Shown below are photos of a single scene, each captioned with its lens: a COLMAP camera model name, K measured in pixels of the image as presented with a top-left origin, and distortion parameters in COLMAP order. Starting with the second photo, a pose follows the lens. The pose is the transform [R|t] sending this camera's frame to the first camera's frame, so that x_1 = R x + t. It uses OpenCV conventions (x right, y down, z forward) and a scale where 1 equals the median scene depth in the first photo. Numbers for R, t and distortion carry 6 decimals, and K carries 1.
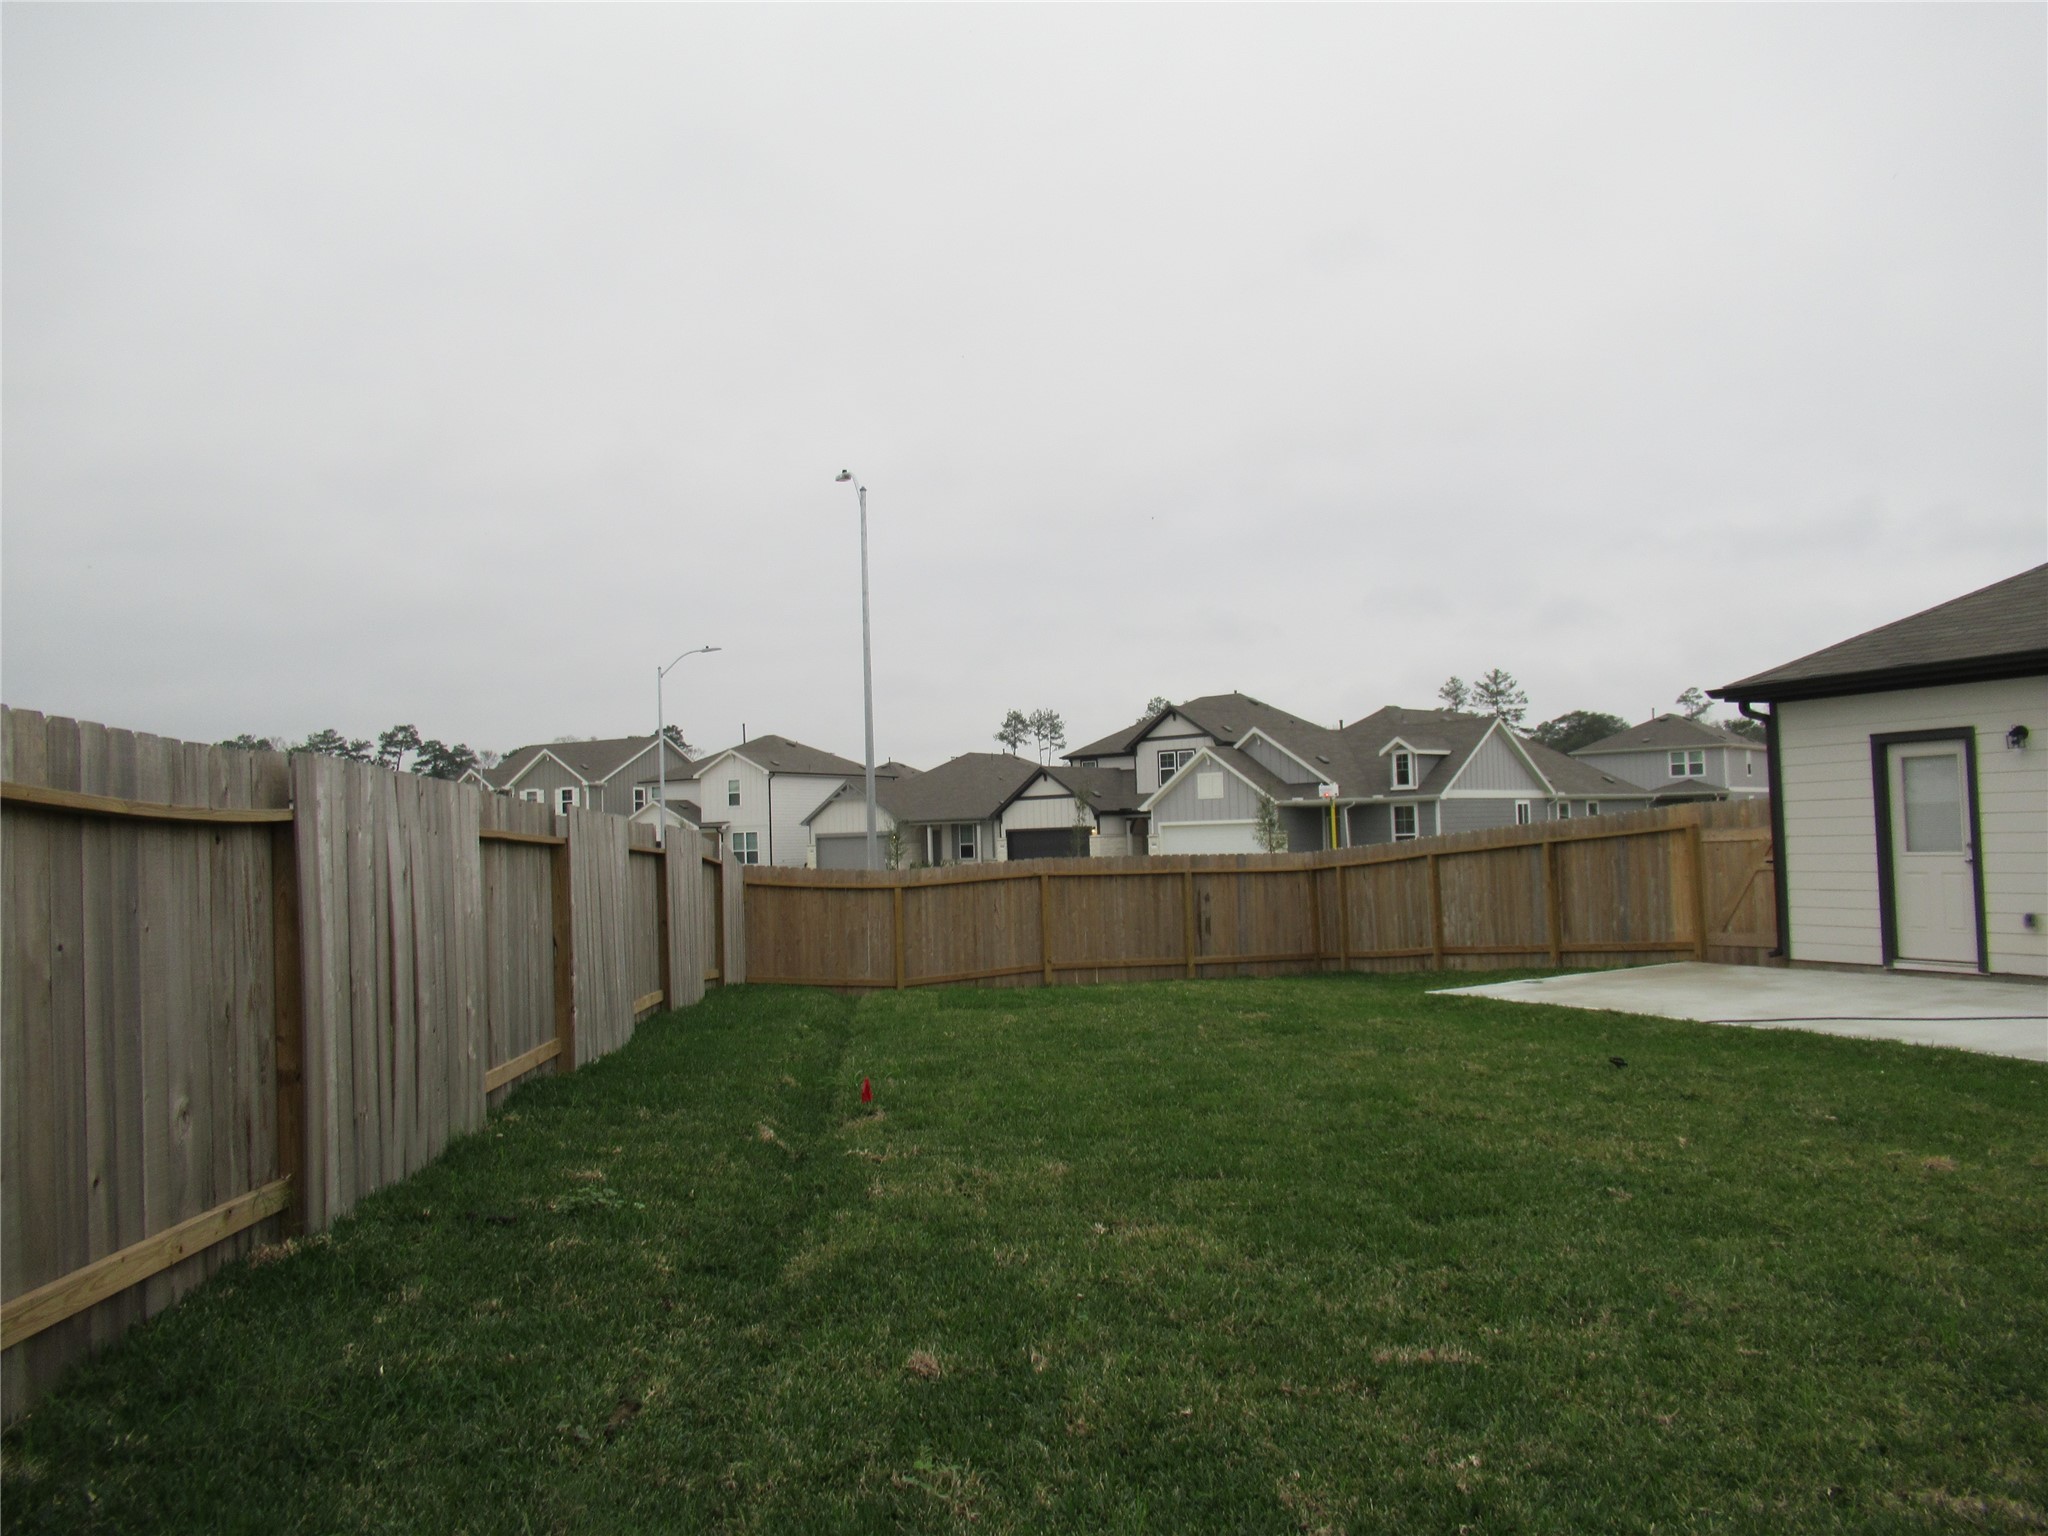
lens RADIAL K [[1527.0, 0, 1024.0], [0, 1527.0, 768.8], [0, 0, 1]] dist [0.007201, 0.000138]
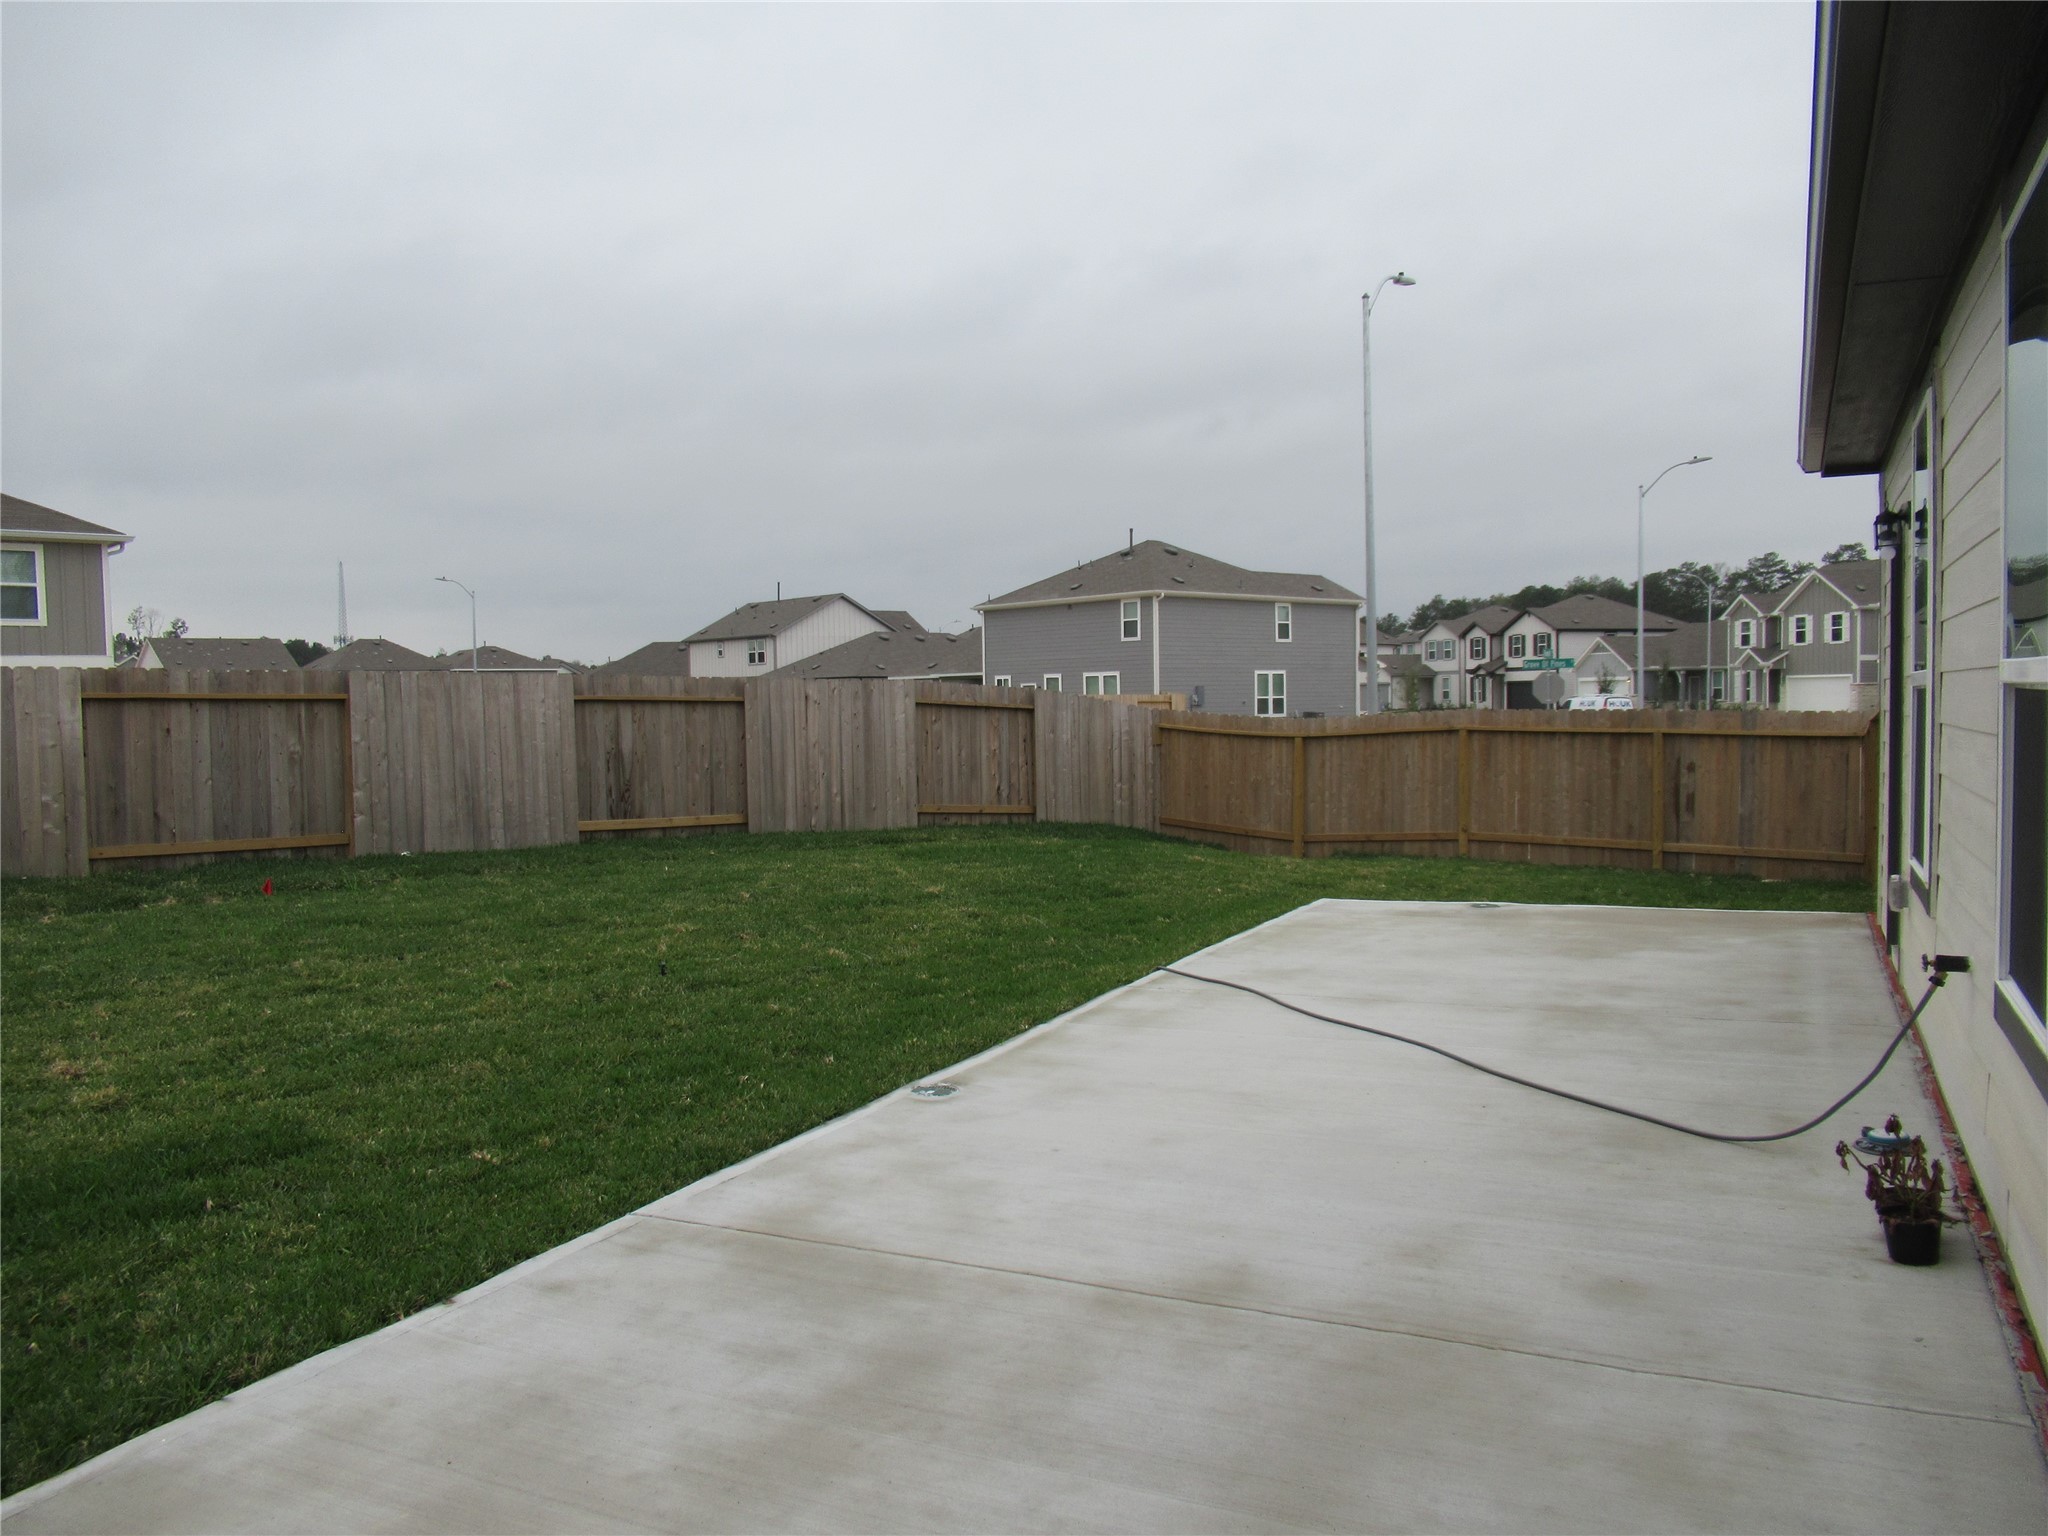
lens RADIAL K [[1527.0, 0, 1024.0], [0, 1527.0, 772.0], [0, 0, 1]] dist [0.007201, 0.000138]
pose [[0.617730, 0.059922, -0.784104, 0.524402], [0.031642, 0.994391, 0.100920, -0.000727], [0.785753, -0.087152, 0.612370, 0.277105]]
